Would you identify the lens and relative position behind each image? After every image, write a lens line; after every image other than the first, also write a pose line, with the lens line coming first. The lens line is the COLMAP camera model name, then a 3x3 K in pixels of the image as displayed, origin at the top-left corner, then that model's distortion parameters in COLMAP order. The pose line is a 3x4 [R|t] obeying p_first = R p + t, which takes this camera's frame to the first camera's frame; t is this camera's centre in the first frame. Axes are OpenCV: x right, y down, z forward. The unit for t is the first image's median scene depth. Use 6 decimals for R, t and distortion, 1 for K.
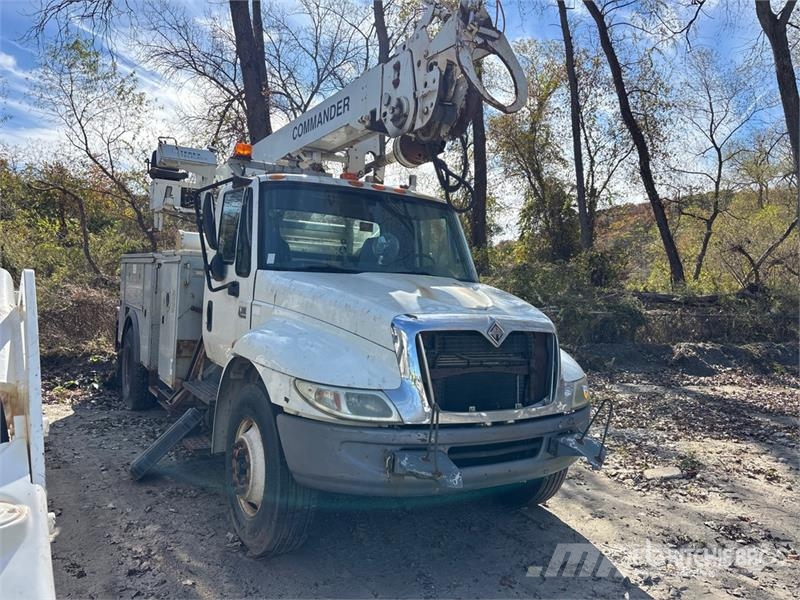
lens RADIAL K [[607.8, 0, 397.7], [0, 607.8, 298.2], [0, 0, 1]] dist [0.017542, -0.009497]
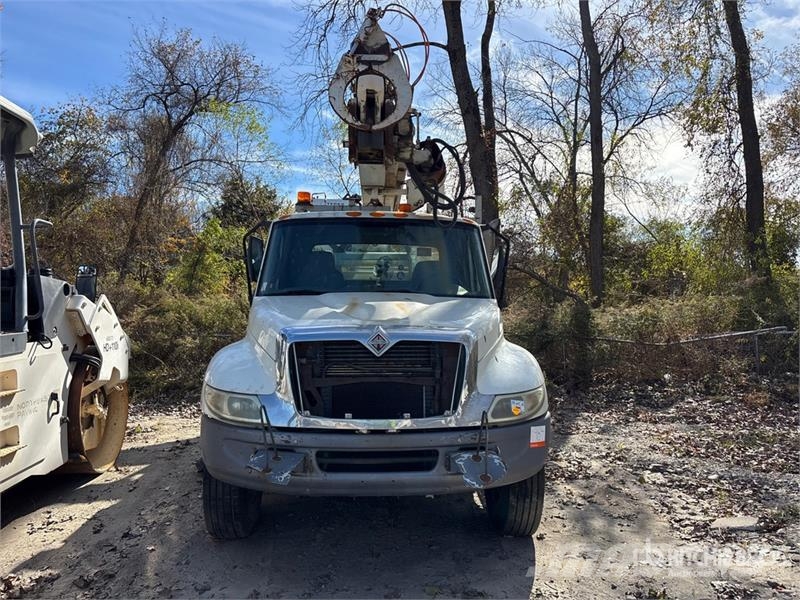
lens RADIAL K [[607.8, 0, 394.7], [0, 607.8, 300.1], [0, 0, 1]] dist [0.017542, -0.009497]
pose [[0.875489, -0.059861, -0.479516, 0.672958], [0.032059, 0.997307, -0.065967, 0.052993], [0.482173, 0.042381, 0.875050, 0.115908]]
